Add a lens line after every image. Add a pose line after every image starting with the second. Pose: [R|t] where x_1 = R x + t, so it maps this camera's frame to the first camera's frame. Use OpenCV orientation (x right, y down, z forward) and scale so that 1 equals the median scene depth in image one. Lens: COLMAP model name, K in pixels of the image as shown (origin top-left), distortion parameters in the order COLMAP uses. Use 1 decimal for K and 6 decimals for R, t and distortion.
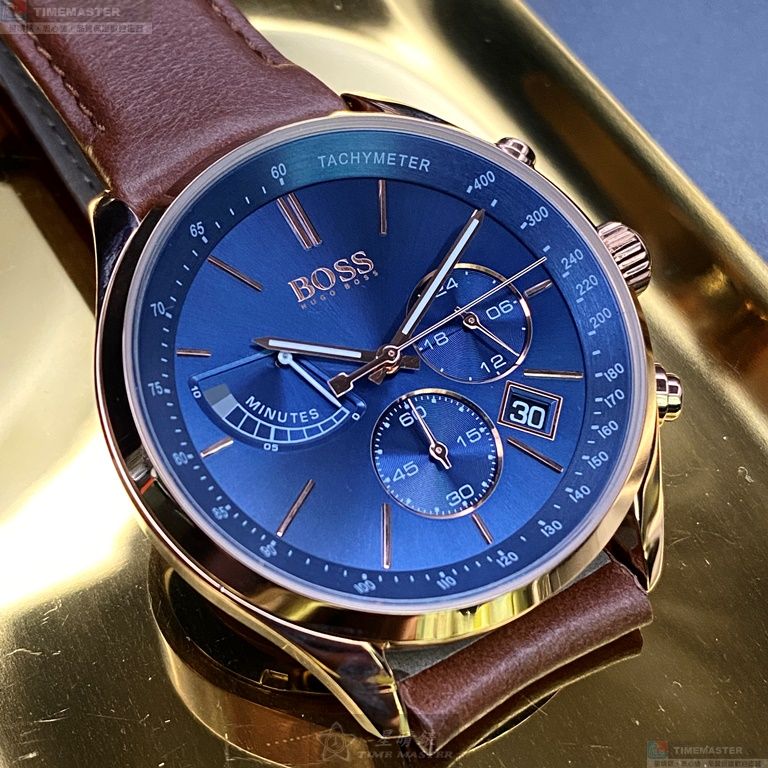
lens RADIAL K [[1355.1, 0, 384.0], [0, 1355.1, 384.0], [0, 0, 1]] dist [0.018601, 0.028922]
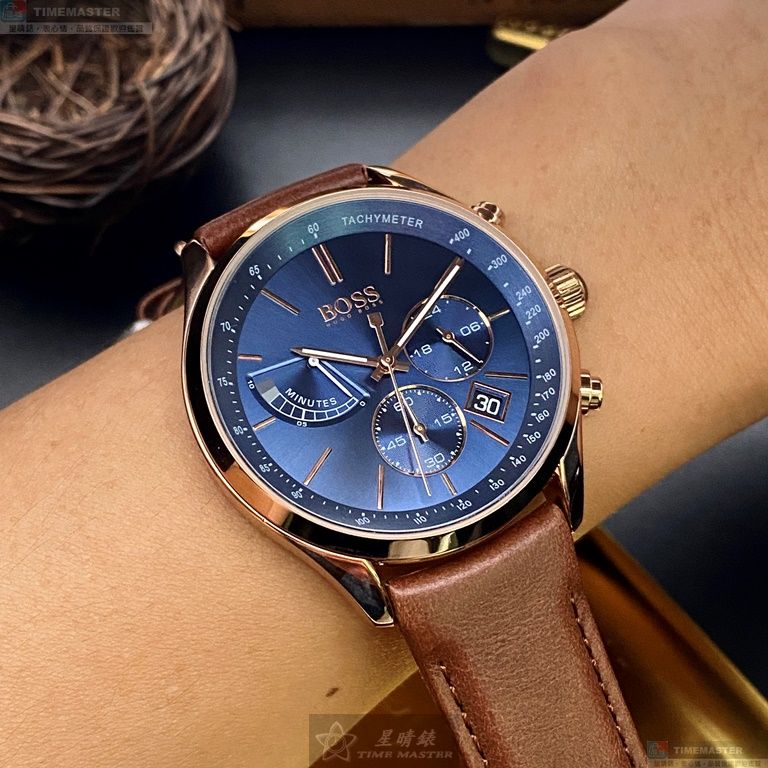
lens RADIAL K [[1355.1, 0, 384.0], [0, 1355.1, 384.0], [0, 0, 1]] dist [0.018601, 0.028922]
pose [[0.997080, 0.016448, -0.074566, 0.107373], [-0.015816, 0.999834, 0.009065, -0.009869], [0.074703, -0.007860, 0.997175, -0.415651]]
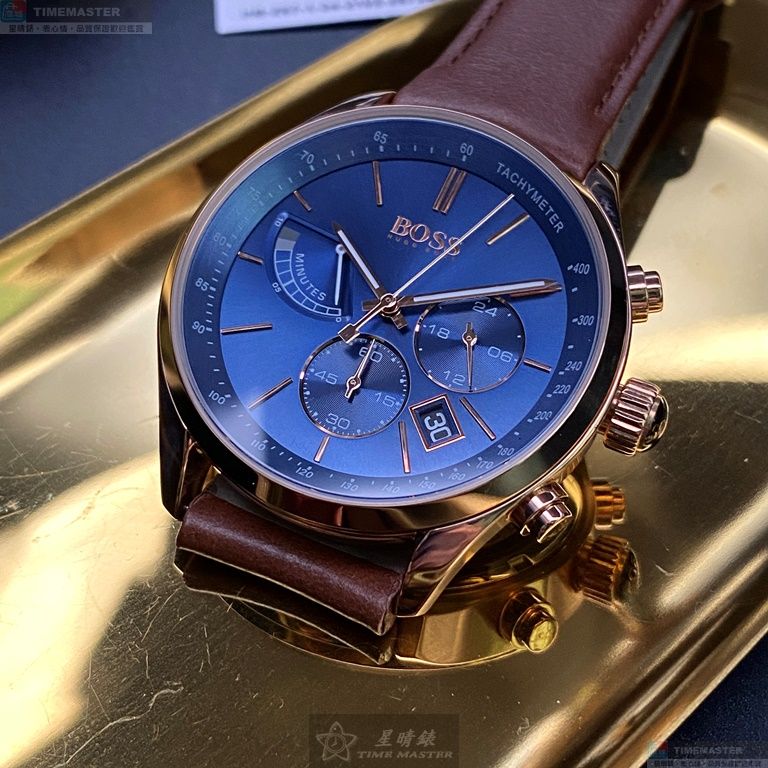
lens RADIAL K [[1355.1, 0, 384.0], [0, 1355.1, 384.0], [0, 0, 1]] dist [0.018601, 0.028922]
pose [[0.537083, 0.661911, -0.522891, 0.679171], [-0.694870, 0.698604, 0.170611, -0.172565], [0.478223, 0.271709, 0.835151, 0.013189]]
